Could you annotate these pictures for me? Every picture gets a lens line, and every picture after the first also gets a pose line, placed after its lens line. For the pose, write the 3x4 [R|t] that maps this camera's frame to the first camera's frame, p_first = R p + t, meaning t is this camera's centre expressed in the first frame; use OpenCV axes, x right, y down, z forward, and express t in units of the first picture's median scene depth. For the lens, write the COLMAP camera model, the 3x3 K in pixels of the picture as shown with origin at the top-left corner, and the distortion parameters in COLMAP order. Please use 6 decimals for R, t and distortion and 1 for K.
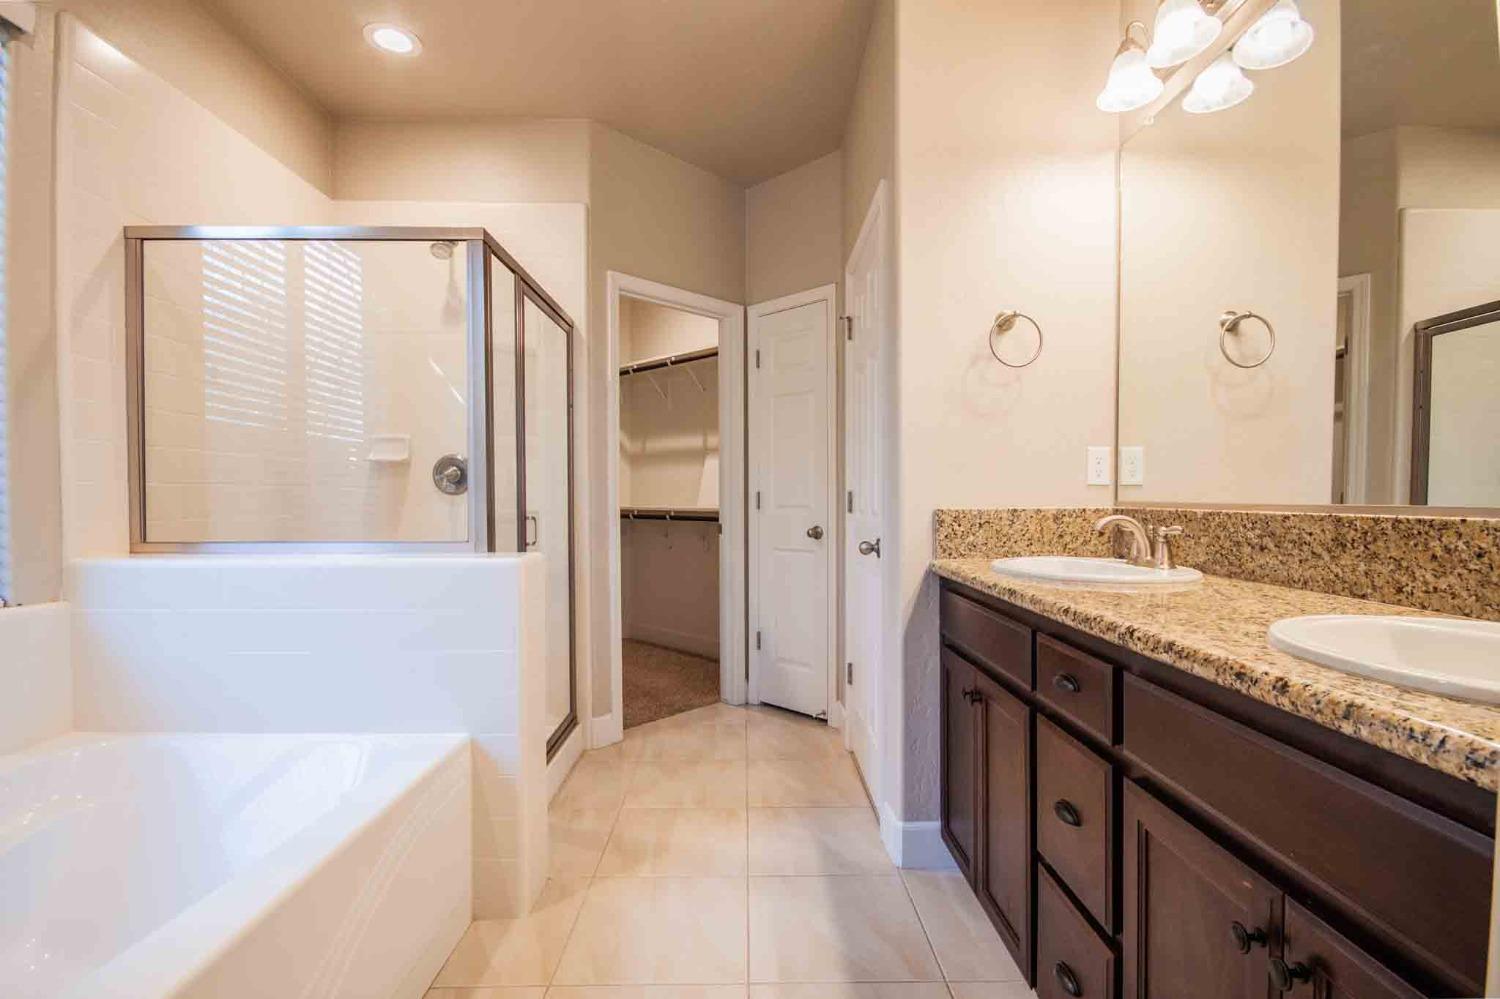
lens RADIAL K [[681.8, 0, 752.8], [0, 681.8, 508.7], [0, 0, 1]] dist [-0.000272, 0.000019]
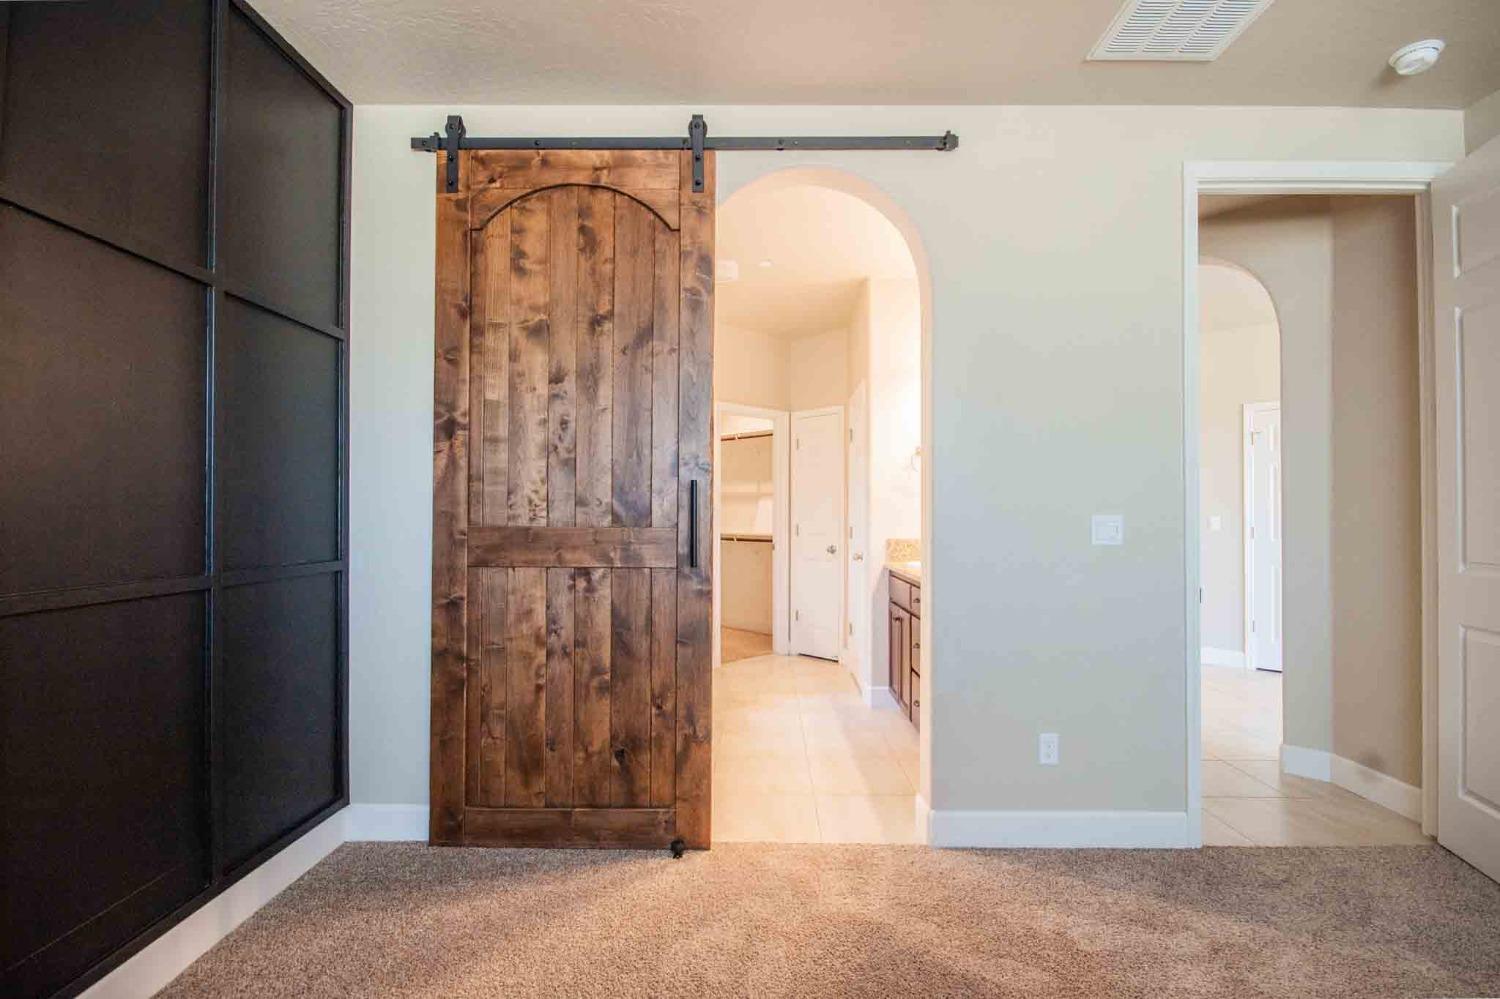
lens RADIAL K [[681.8, 0, 752.8], [0, 681.8, 508.7], [0, 0, 1]] dist [-0.000272, 0.000019]
pose [[0.999590, 0.005867, -0.028036, -0.057497], [-0.006636, 0.999602, -0.027429, -0.019028], [0.027864, 0.027604, 0.999231, -0.705969]]
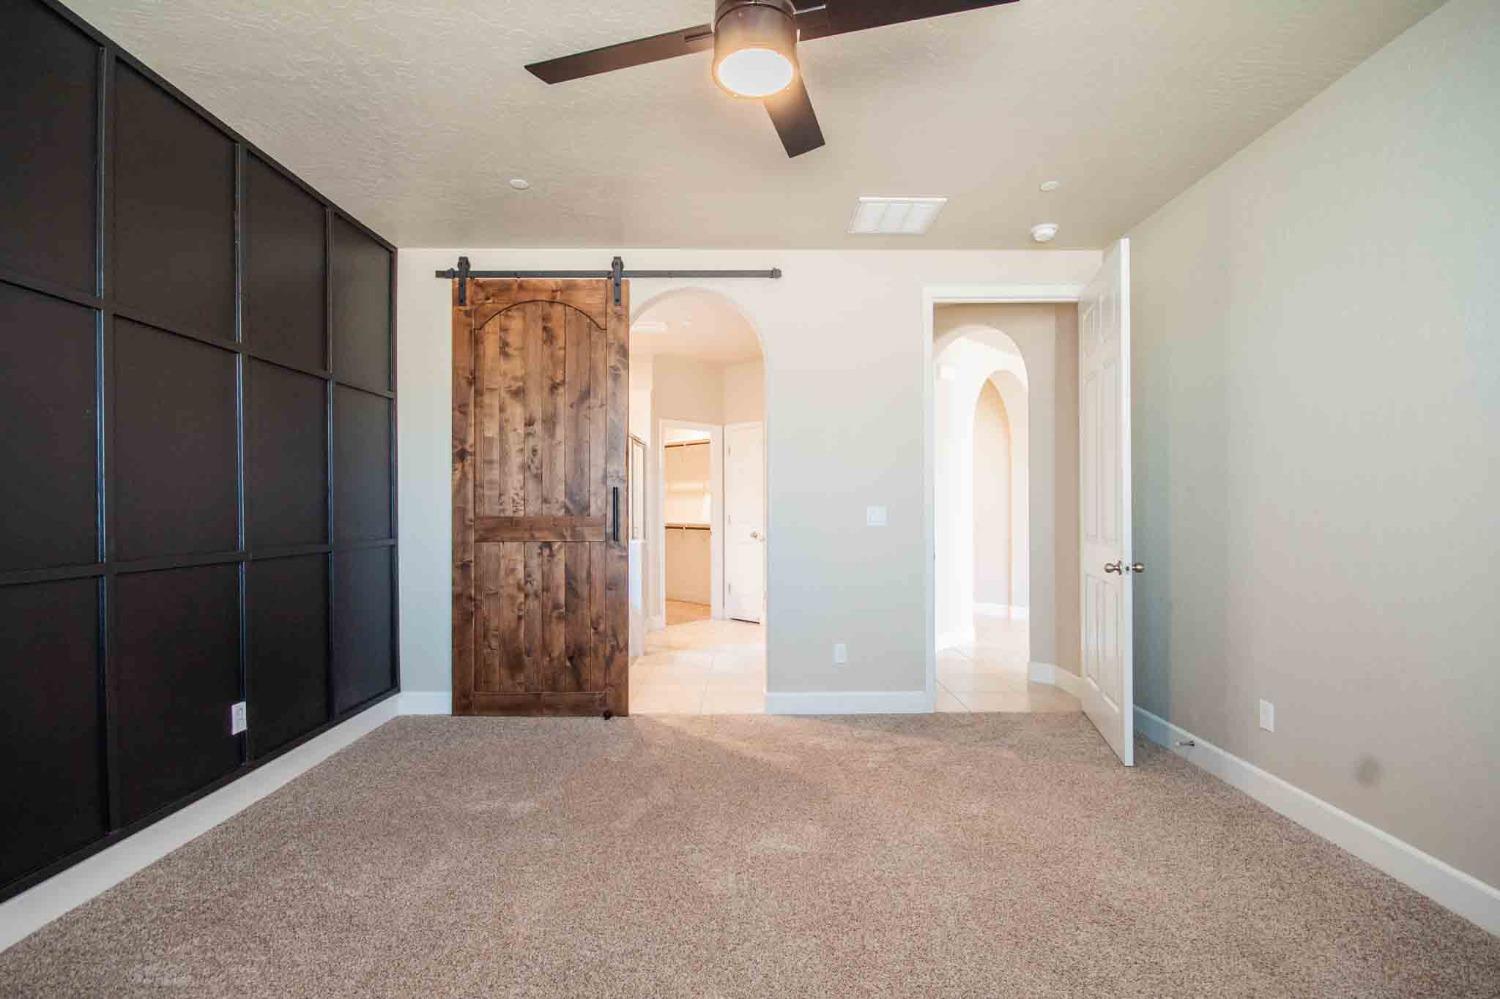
lens RADIAL K [[670.9, 0, 746.8], [0, 670.9, 507.4], [0, 0, 1]] dist [0.000031, 0.000014]
pose [[0.999925, 0.000457, -0.012243, 0.094073], [-0.000681, 0.999833, -0.018251, -0.012958], [0.012233, 0.018258, 0.999758, -1.117772]]
